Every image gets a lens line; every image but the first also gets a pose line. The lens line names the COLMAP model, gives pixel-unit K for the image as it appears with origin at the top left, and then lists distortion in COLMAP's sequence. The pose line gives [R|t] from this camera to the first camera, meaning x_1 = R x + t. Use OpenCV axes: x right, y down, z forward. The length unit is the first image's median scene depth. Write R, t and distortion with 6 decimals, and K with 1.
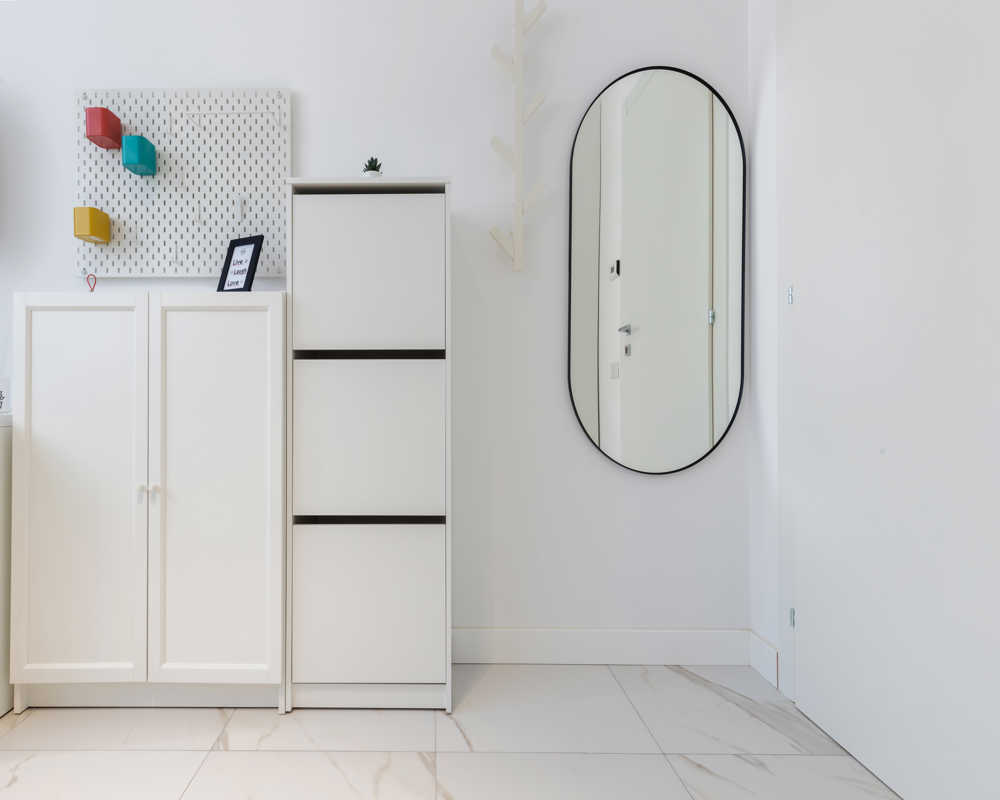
lens RADIAL K [[538.1, 0, 500.0], [0, 538.1, 400.0], [0, 0, 1]] dist [-0.000875, -0.000826]
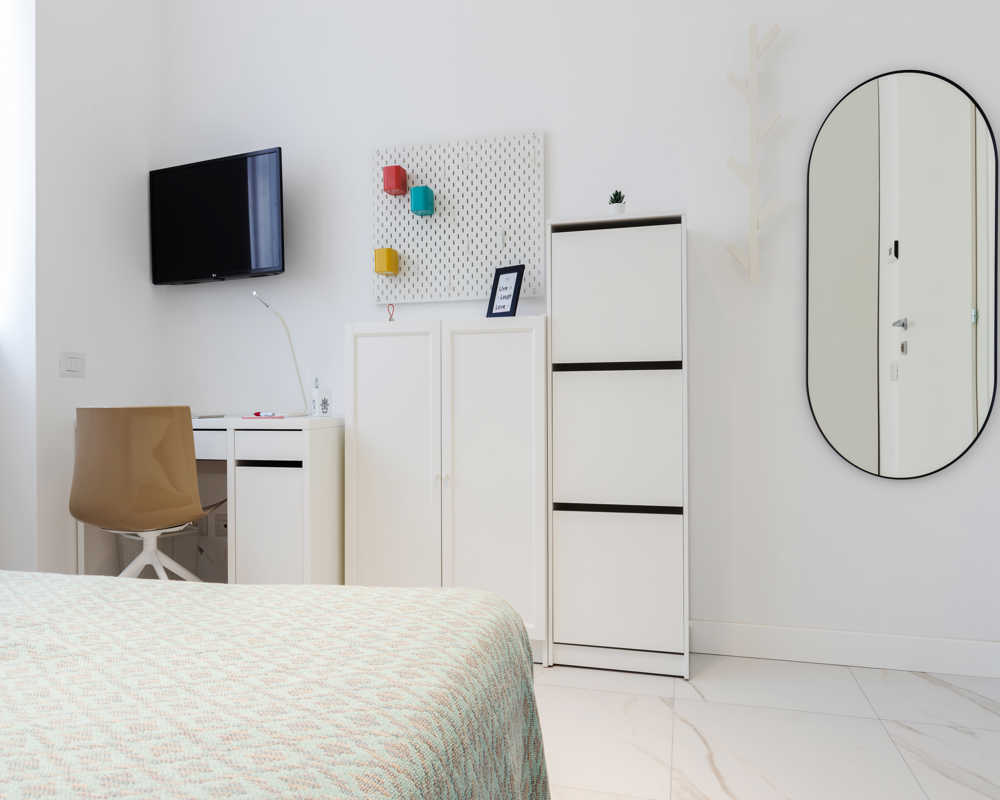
lens RADIAL K [[852.4, 0, 500.0], [0, 852.4, 400.0], [0, 0, 1]] dist [0.009534, -0.000575]
pose [[0.942868, -0.005781, -0.333115, 0.116400], [0.002284, 0.999938, -0.010887, 0.006641], [0.333157, 0.009504, 0.942823, -0.710874]]
